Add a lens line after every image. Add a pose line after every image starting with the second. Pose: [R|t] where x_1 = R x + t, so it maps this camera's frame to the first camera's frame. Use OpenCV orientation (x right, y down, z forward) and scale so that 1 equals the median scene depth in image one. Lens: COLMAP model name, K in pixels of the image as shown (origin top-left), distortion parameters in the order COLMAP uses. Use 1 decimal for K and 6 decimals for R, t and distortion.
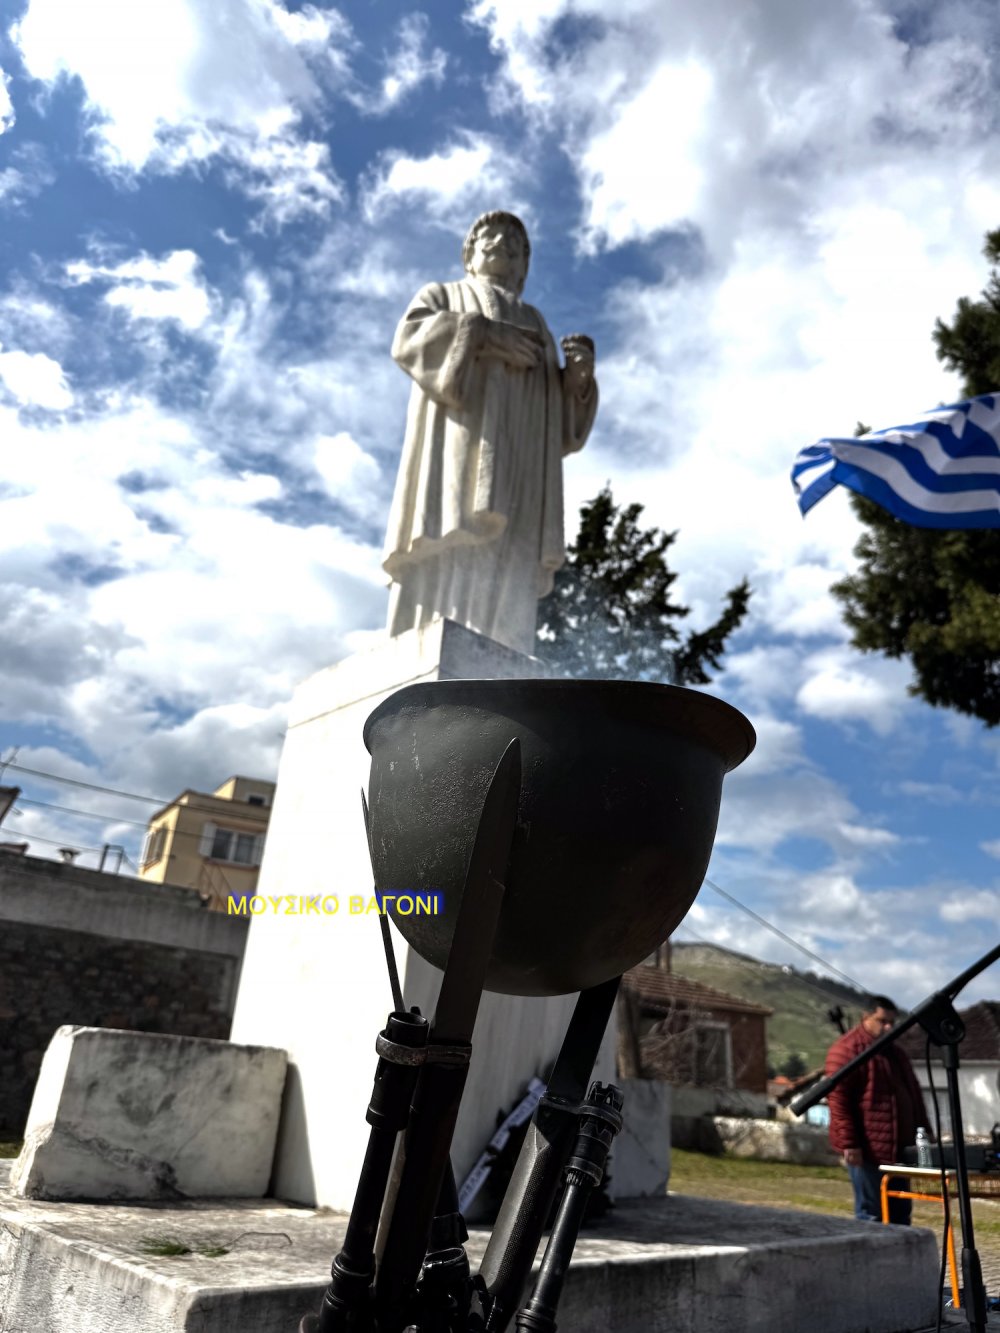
lens RADIAL K [[935.3, 0, 489.9], [0, 935.3, 668.8], [0, 0, 1]] dist [0.018665, -0.022358]
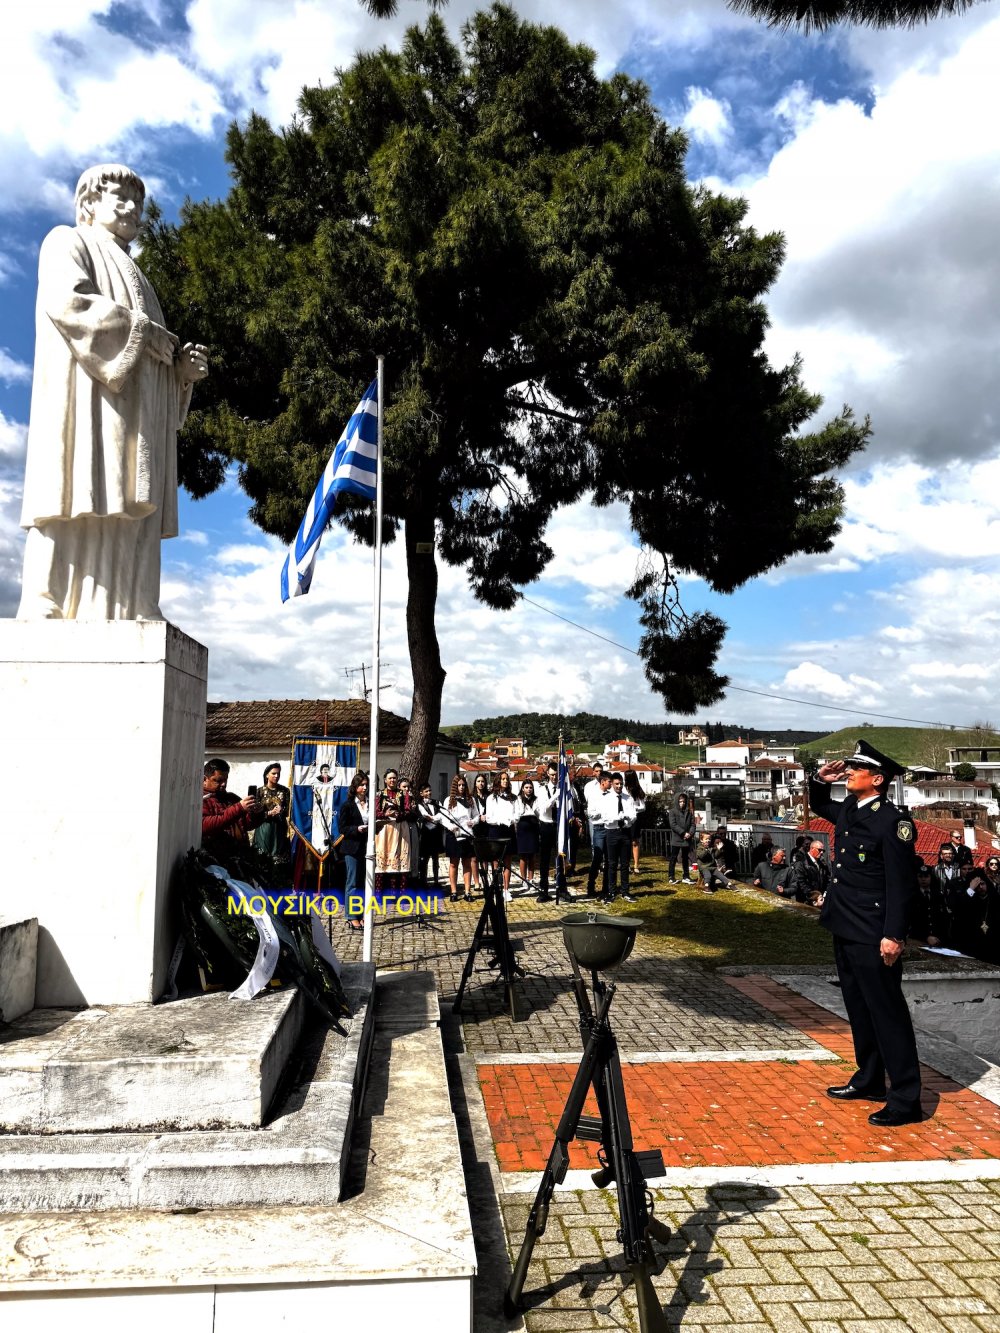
lens RADIAL K [[931.9, 0, 490.4], [0, 931.9, 659.6], [0, 0, 1]] dist [0.018530, -0.027415]
pose [[0.611376, 0.013577, 0.791224, -0.701455], [-0.275373, 0.941013, 0.196632, -0.334771], [-0.741882, -0.338098, 0.579052, -0.167165]]
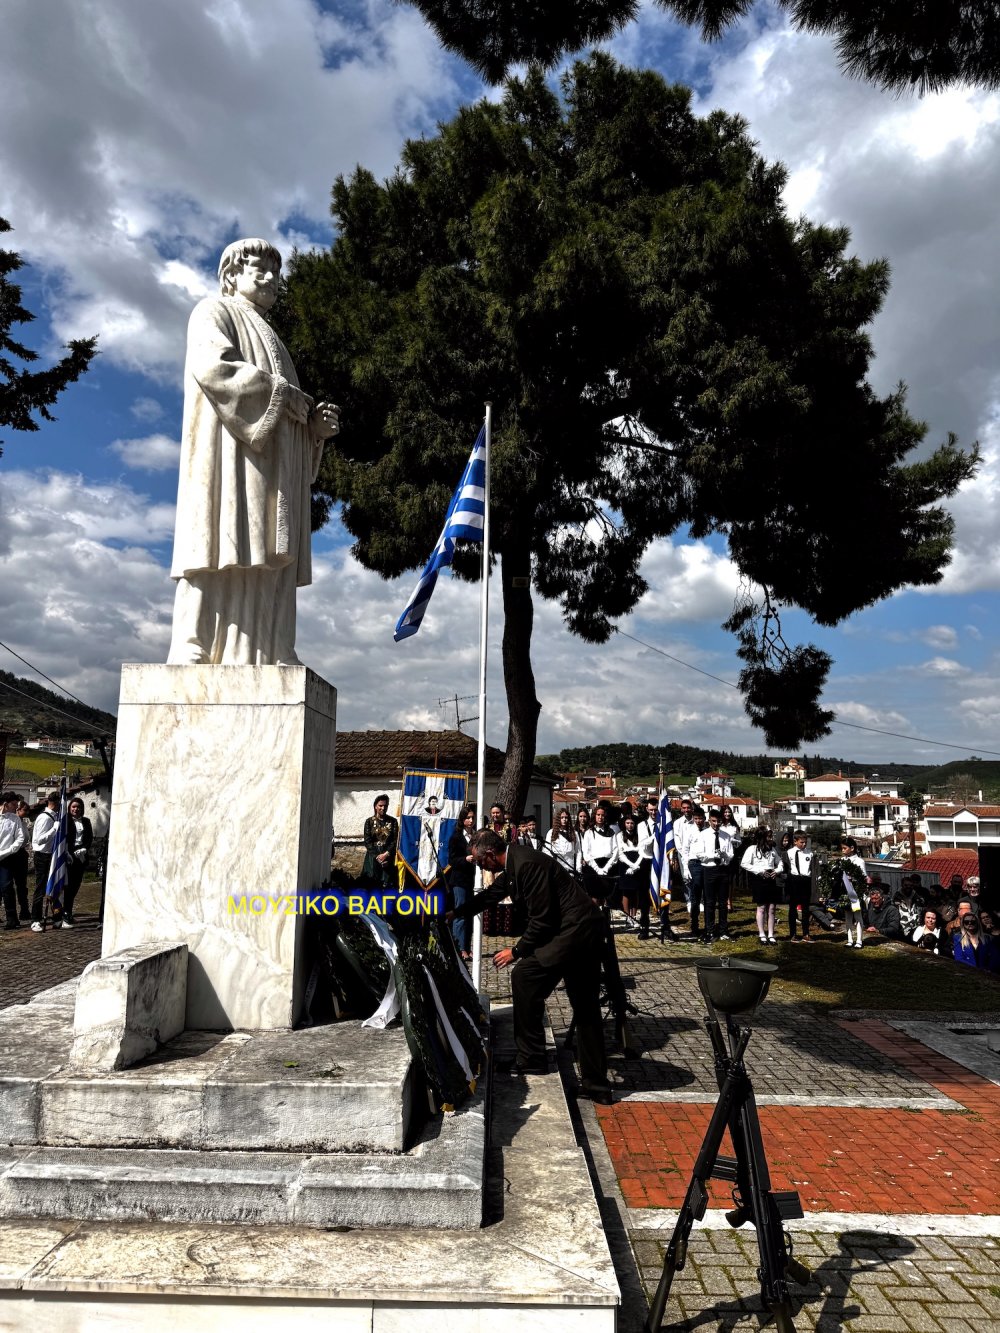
lens RADIAL K [[934.4, 0, 495.2], [0, 934.4, 669.2], [0, 0, 1]] dist [0.010475, -0.017441]
pose [[0.679331, 0.030480, 0.733199, -0.761913], [-0.257904, 0.945316, 0.199658, -0.347355], [-0.687019, -0.324729, 0.650043, -0.154992]]
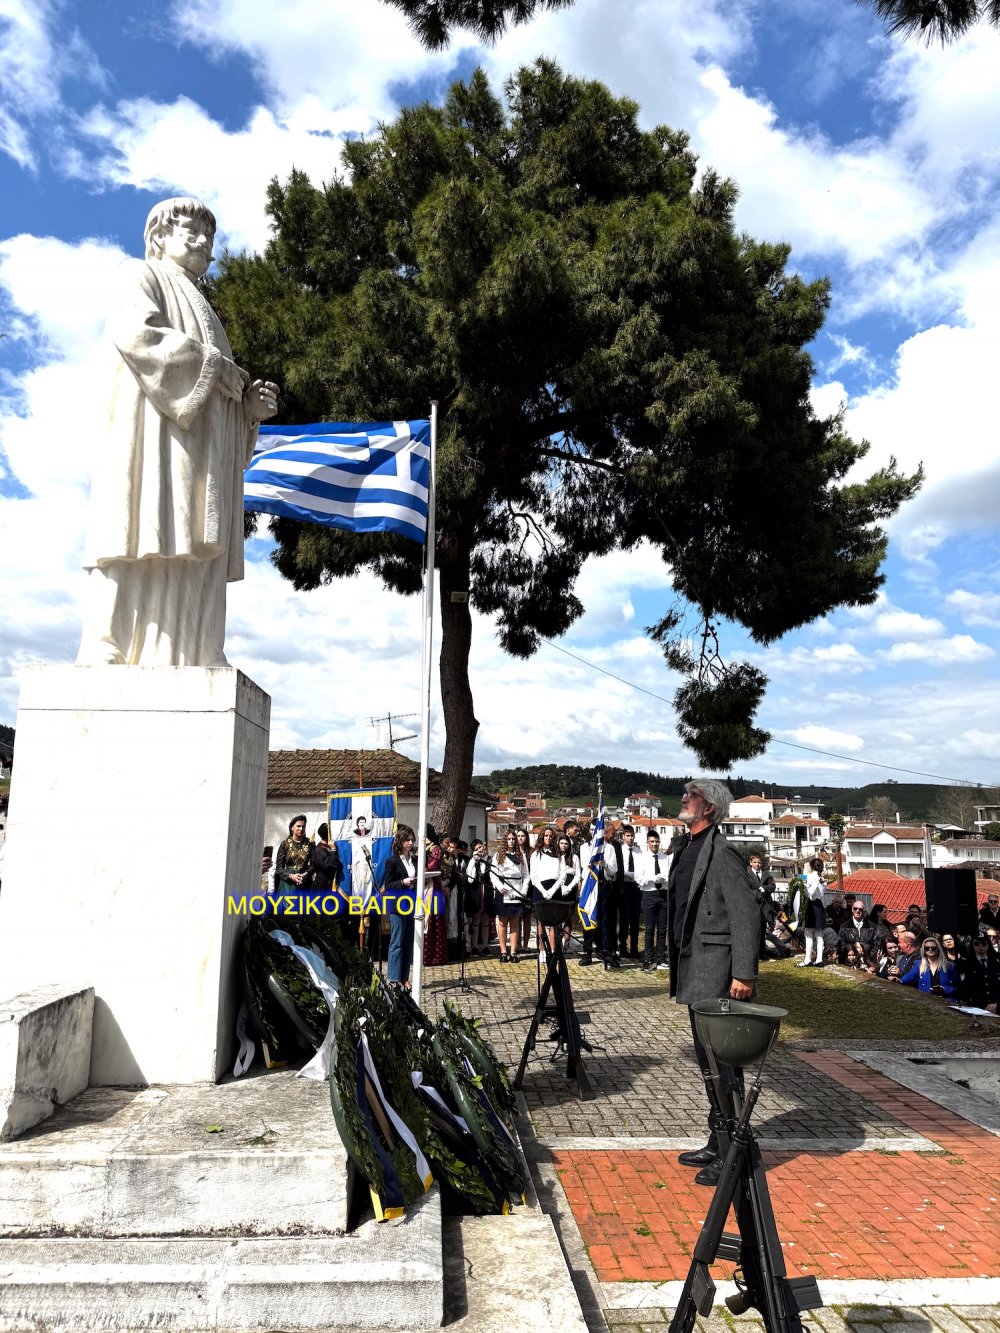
lens RADIAL K [[935.3, 0, 489.9], [0, 935.3, 668.8], [0, 0, 1]] dist [0.018665, -0.022358]
pose [[0.626341, 0.054030, 0.777675, -0.696050], [-0.279184, 0.946971, 0.159064, -0.297104], [-0.727842, -0.316743, 0.608211, -0.063876]]
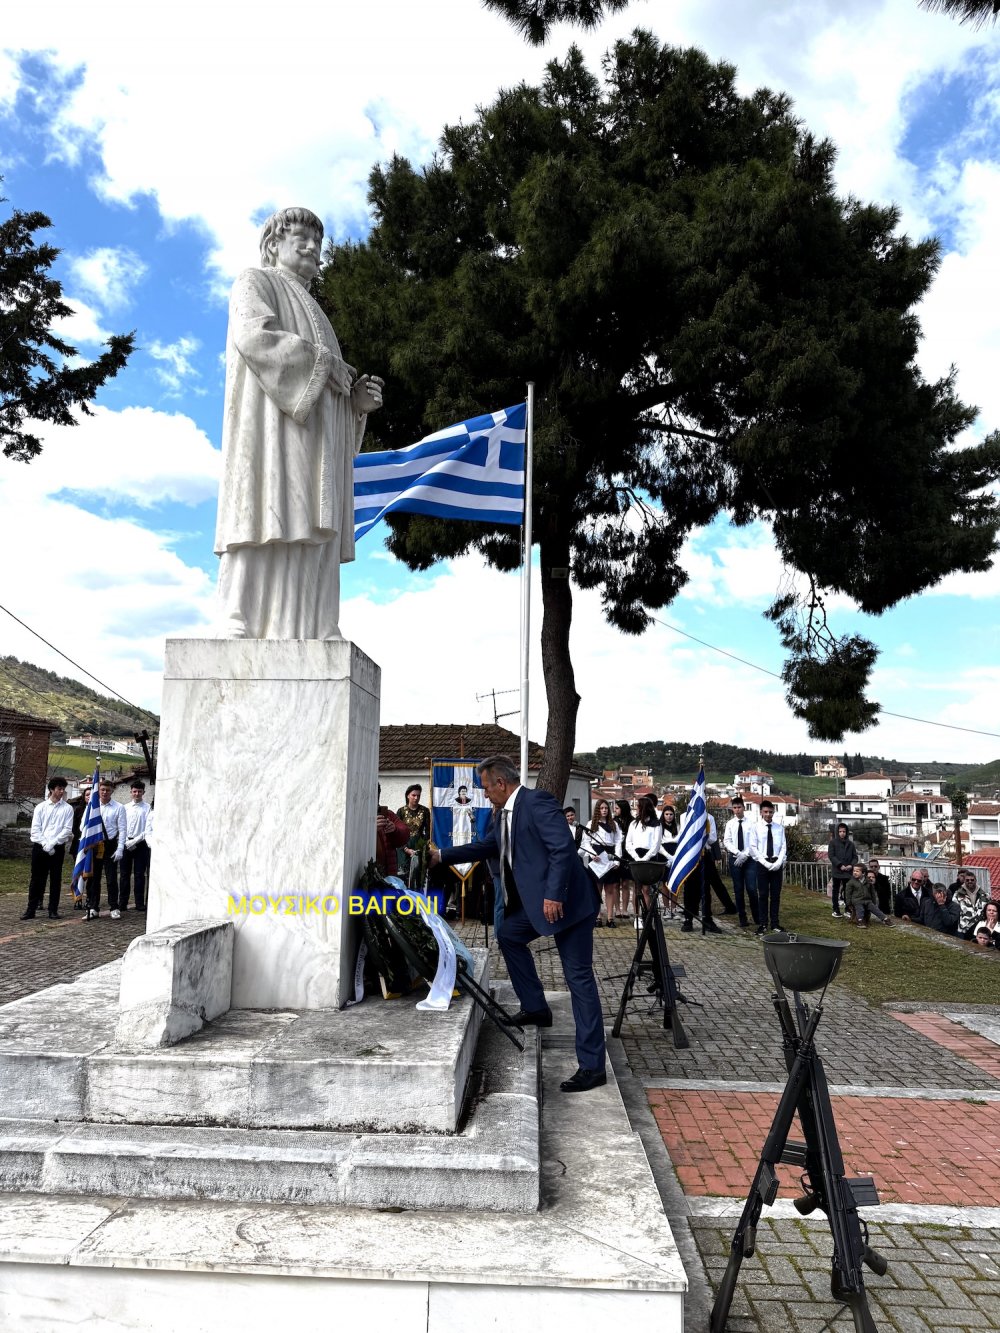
lens RADIAL K [[936.2, 0, 502.1], [0, 936.2, 673.0], [0, 0, 1]] dist [0.008158, -0.012901]
pose [[0.701771, 0.024307, 0.711988, -0.749887], [-0.249346, 0.944582, 0.213521, -0.307417], [-0.667341, -0.327374, 0.668941, -0.132553]]
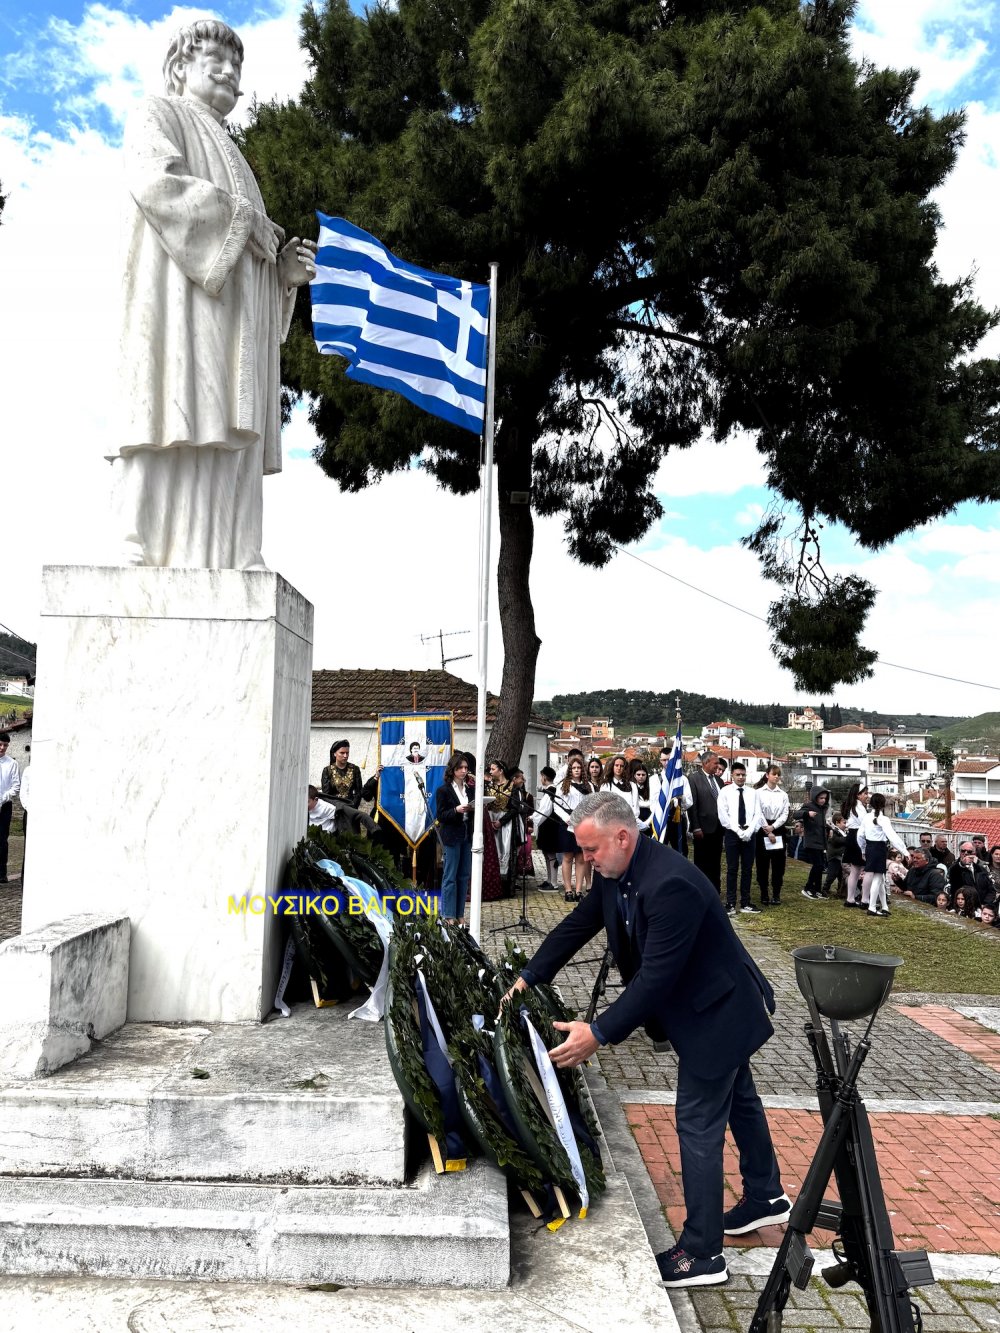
lens RADIAL K [[1042.1, 0, 488.2], [0, 1042.1, 669.1], [0, 0, 1]] dist [0.025433, -0.033862]
pose [[0.673046, -0.007451, 0.739563, -0.684528], [-0.271007, 0.927917, 0.255981, -0.283844], [-0.688160, -0.372714, 0.622512, -0.046778]]
